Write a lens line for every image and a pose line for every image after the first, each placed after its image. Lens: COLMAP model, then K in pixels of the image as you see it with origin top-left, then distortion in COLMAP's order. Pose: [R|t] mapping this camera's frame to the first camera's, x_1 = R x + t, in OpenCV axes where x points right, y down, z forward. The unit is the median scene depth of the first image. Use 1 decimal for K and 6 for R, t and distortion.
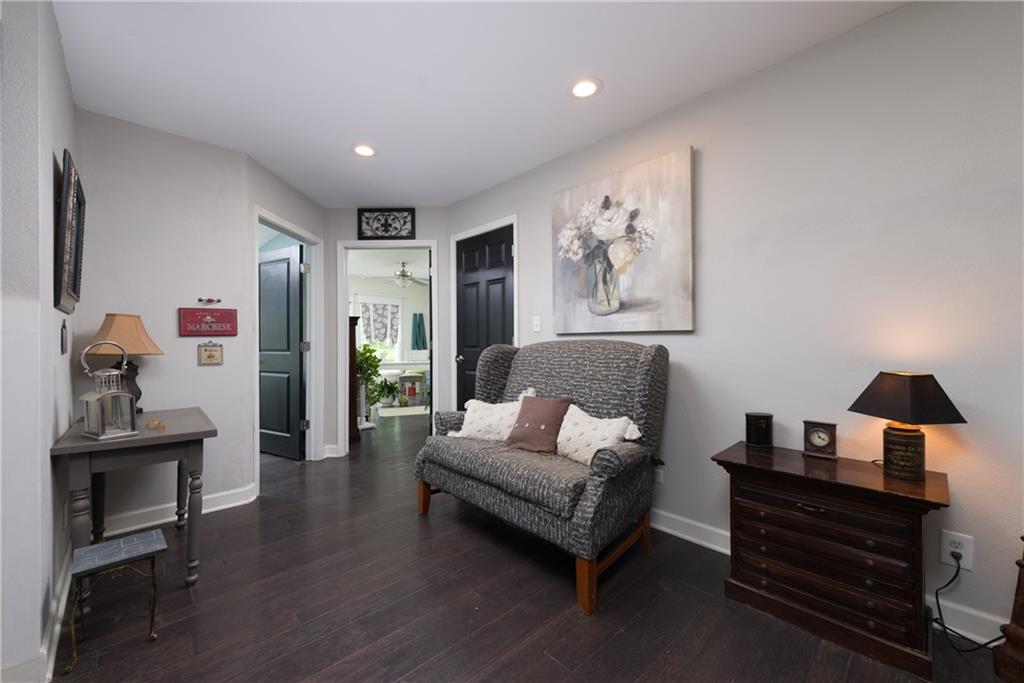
lens RADIAL K [[393.5, 0, 514.9], [0, 393.5, 342.2], [0, 0, 1]] dist [0.000279, 0.000001]
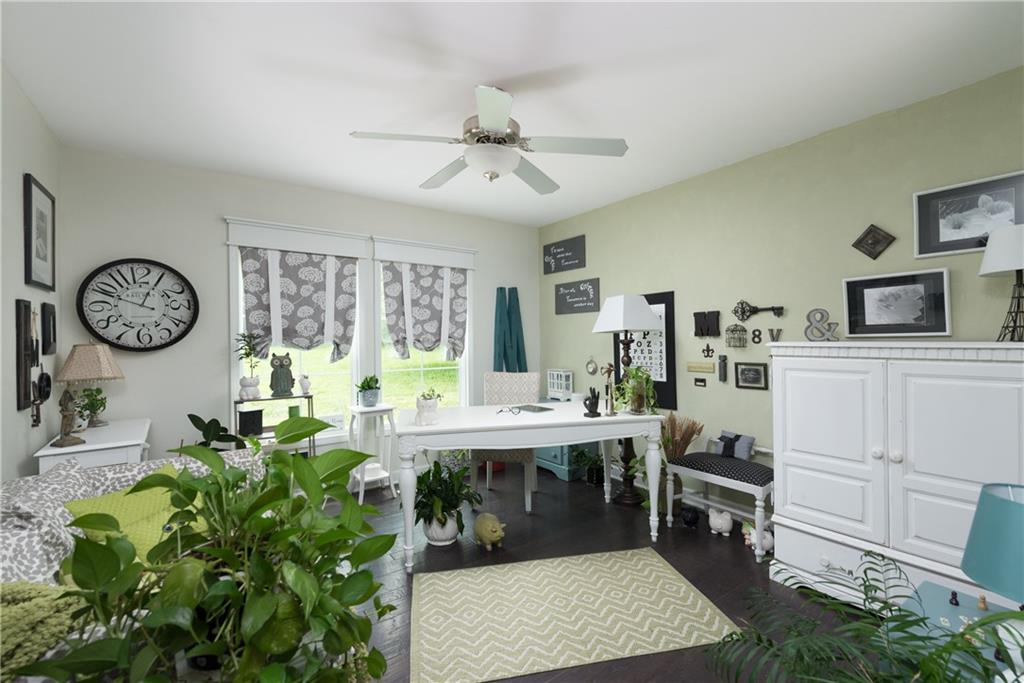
lens RADIAL K [[445.3, 0, 512.2], [0, 445.3, 337.8], [0, 0, 1]] dist [0.001456, 0.000009]
pose [[0.987044, -0.003552, -0.160411, -0.168649], [0.003214, 0.999992, -0.002361, -0.014901], [0.160418, 0.001815, 0.987047, 0.525898]]
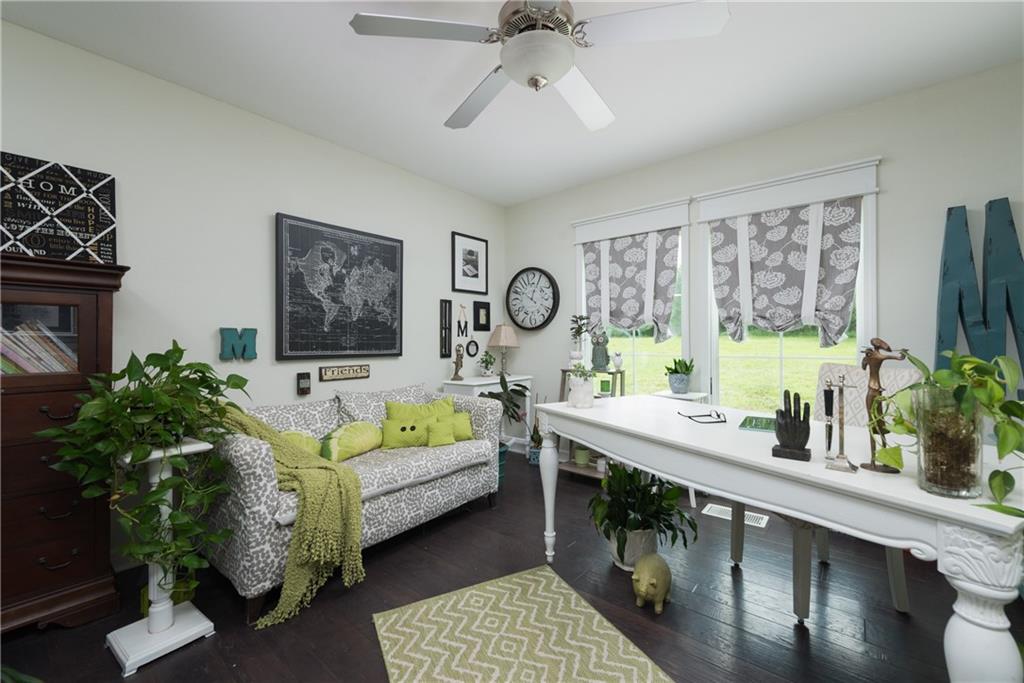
lens RADIAL K [[417.8, 0, 512.4], [0, 417.8, 340.4], [0, 0, 1]] dist [0.003783, 0.000017]
pose [[0.097136, 0.002165, -0.995269, -0.035433], [0.001002, 0.999997, 0.002273, 0.004304], [0.995271, -0.001218, 0.097133, 0.756010]]
